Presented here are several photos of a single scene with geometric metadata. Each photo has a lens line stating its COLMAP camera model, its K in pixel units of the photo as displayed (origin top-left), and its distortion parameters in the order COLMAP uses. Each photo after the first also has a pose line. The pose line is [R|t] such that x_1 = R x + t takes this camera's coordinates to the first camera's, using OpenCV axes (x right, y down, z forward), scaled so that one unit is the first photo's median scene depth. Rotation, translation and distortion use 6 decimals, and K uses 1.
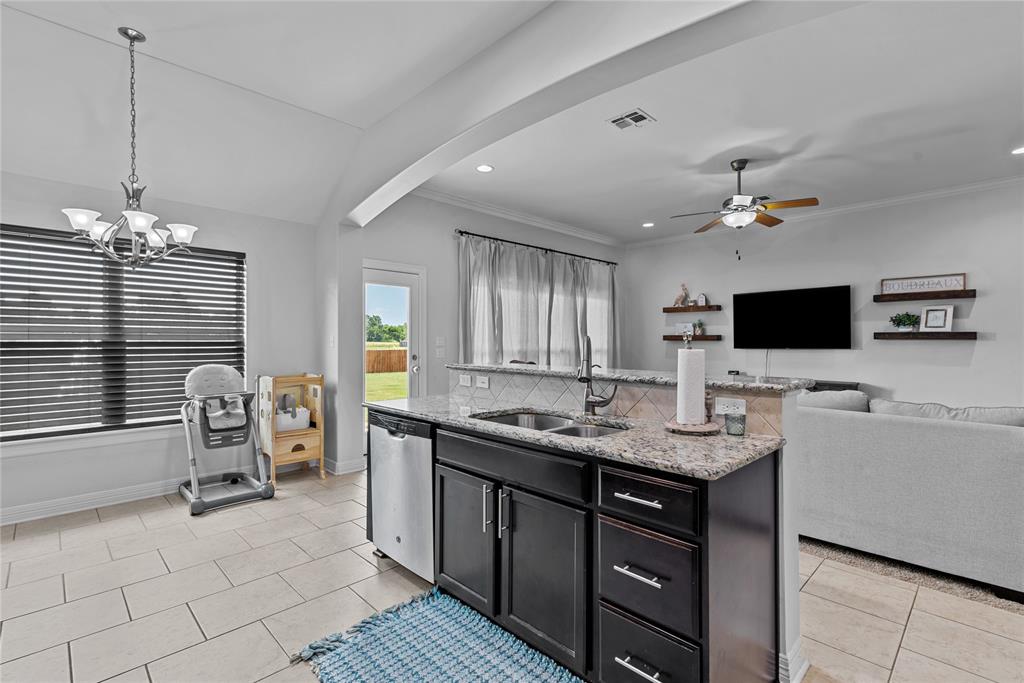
lens RADIAL K [[472.1, 0, 508.6], [0, 472.1, 339.5], [0, 0, 1]] dist [0.021115, -0.000006]
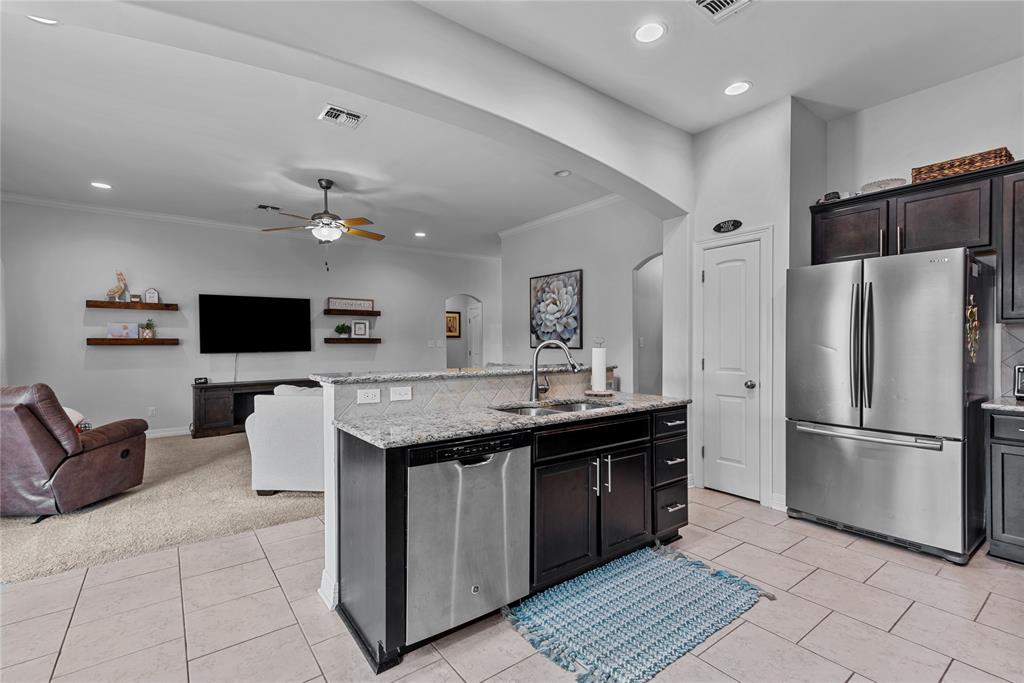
lens RADIAL K [[466.9, 0, 518.0], [0, 466.9, 345.4], [0, 0, 1]] dist [0.021709, -0.000315]
pose [[0.126106, -0.005102, 0.992004, -0.592073], [0.001855, 0.999986, 0.004907, -0.000138], [-0.992015, 0.001221, 0.126114, 0.471867]]
